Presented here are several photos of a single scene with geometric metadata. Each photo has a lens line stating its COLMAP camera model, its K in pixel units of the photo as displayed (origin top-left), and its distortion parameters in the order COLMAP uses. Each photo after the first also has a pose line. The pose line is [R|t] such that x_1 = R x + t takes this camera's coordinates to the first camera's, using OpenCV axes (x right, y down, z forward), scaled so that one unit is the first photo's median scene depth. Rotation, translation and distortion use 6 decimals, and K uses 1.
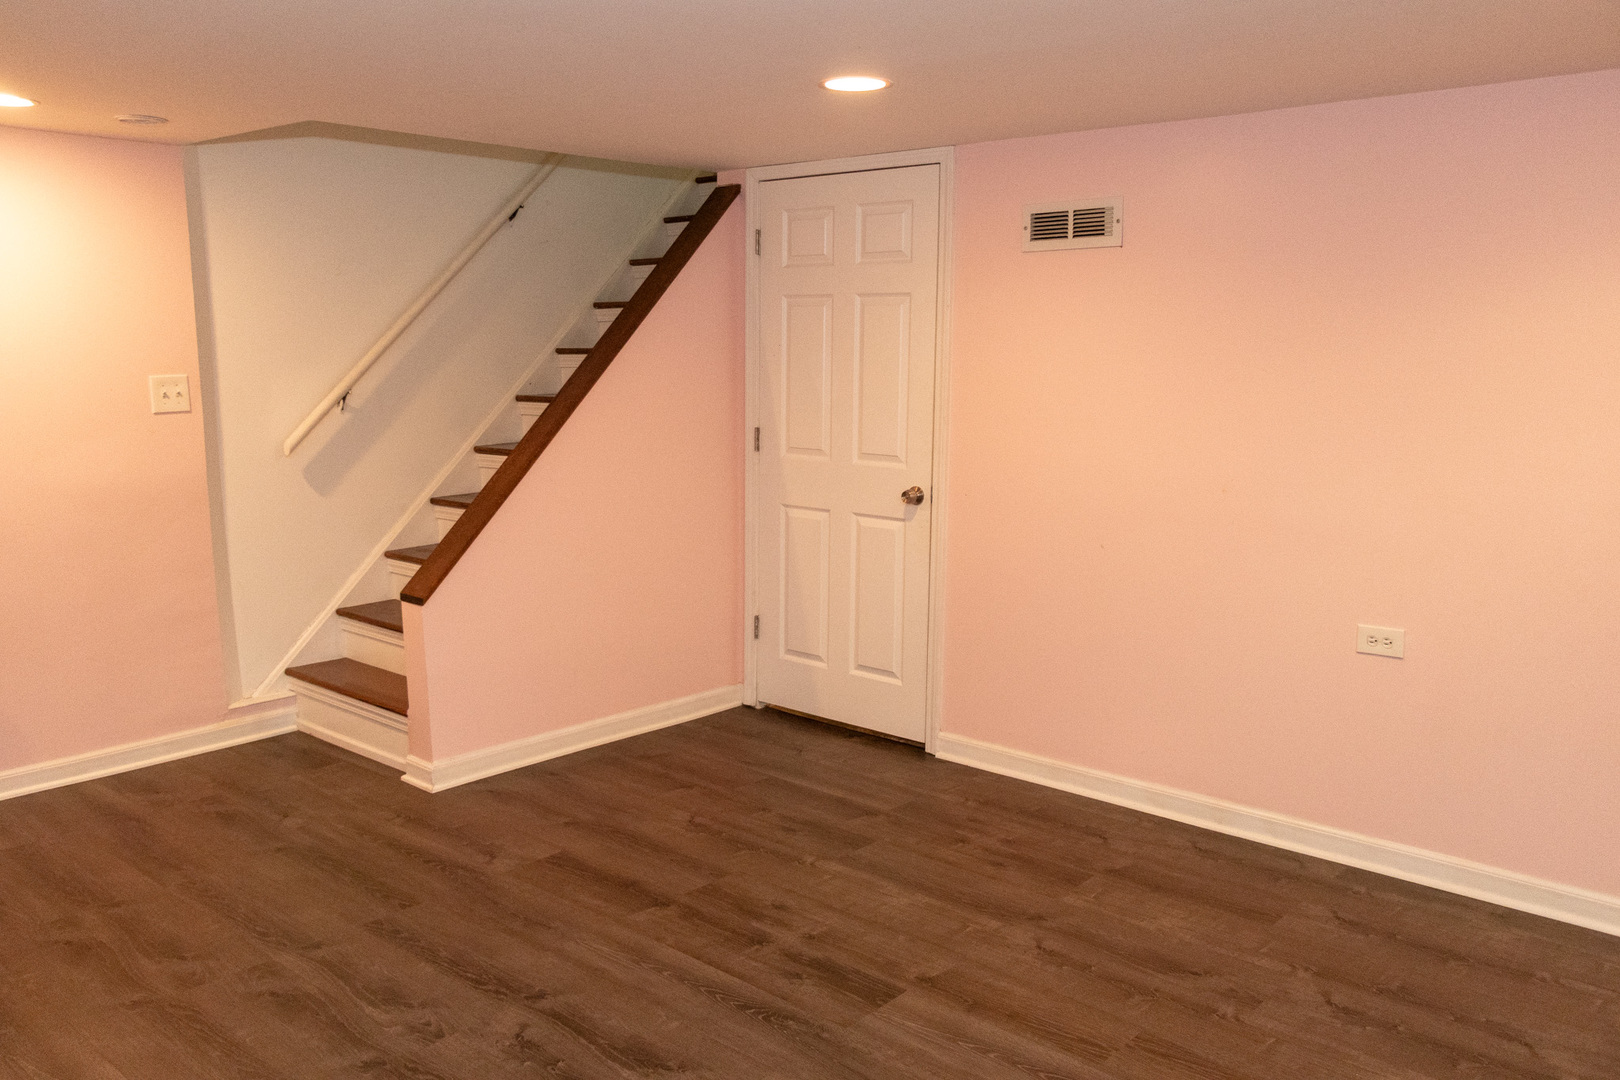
lens RADIAL K [[1294.1, 0, 799.9], [0, 1294.1, 535.2], [0, 0, 1]] dist [0.005199, 0.010034]
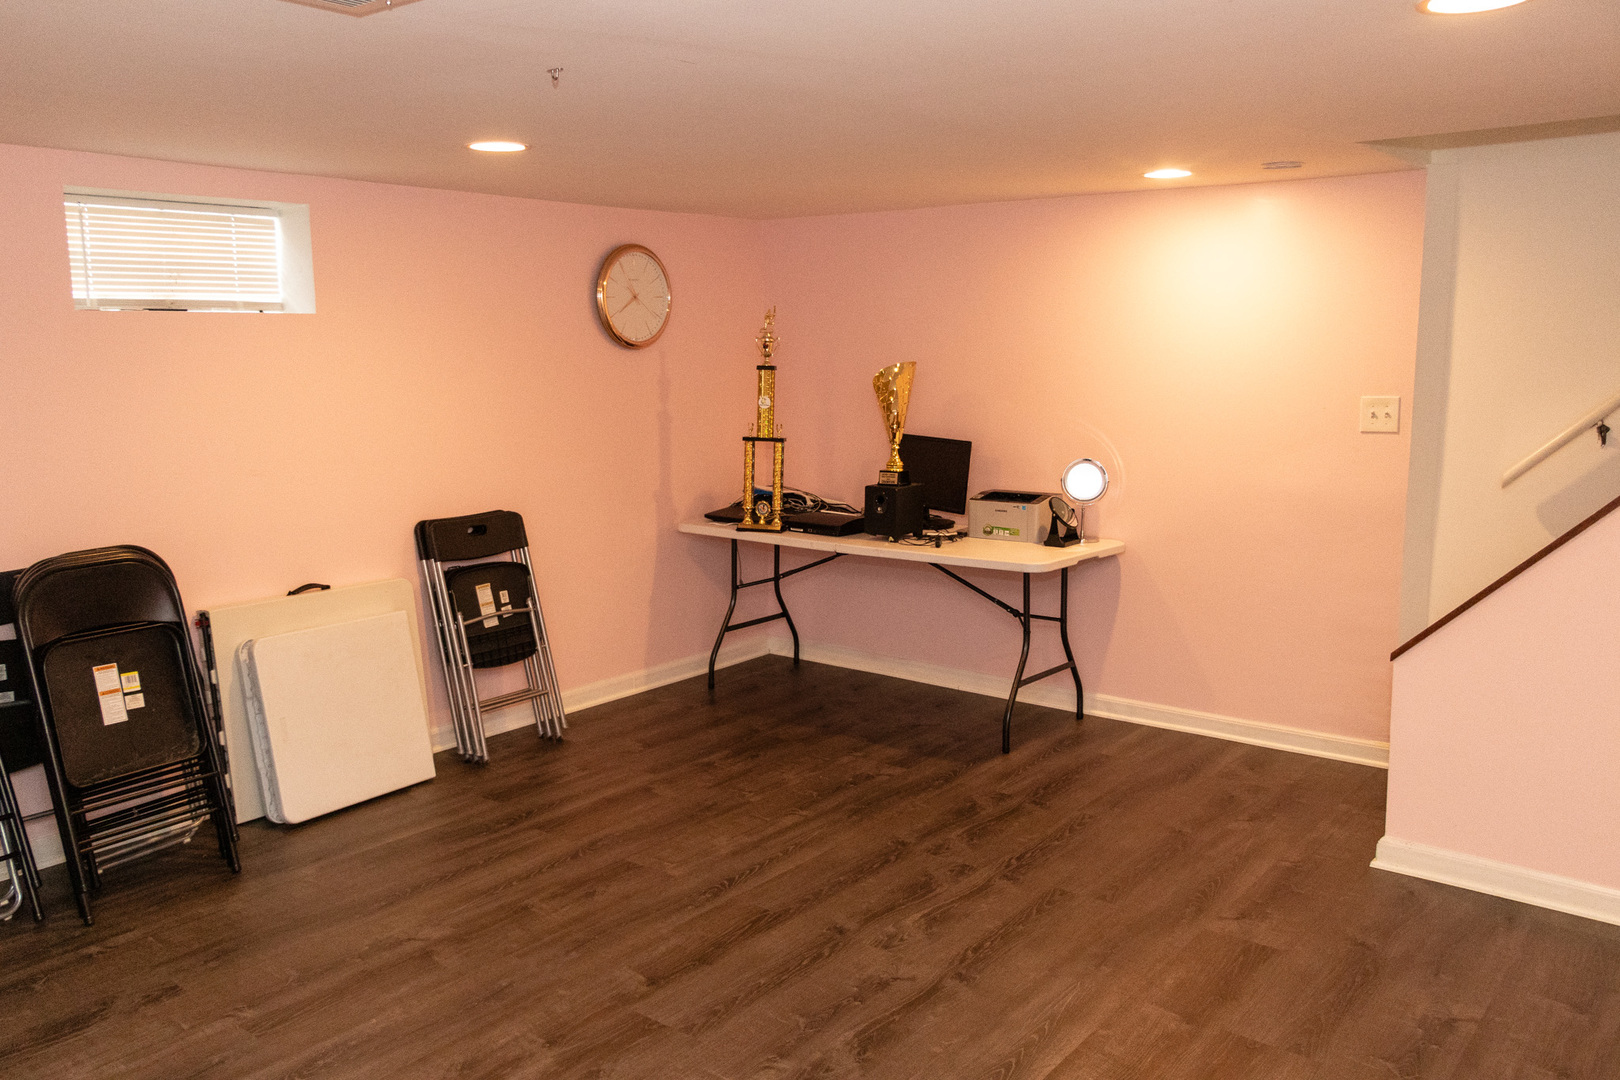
lens RADIAL K [[1294.1, 0, 767.8], [0, 1294.1, 533.1], [0, 0, 1]] dist [0.005199, 0.010034]
pose [[0.044609, 0.141989, -0.988863, 0.632258], [-0.138251, 0.981201, 0.134652, -0.105345], [0.989392, 0.130704, 0.063401, 0.556866]]
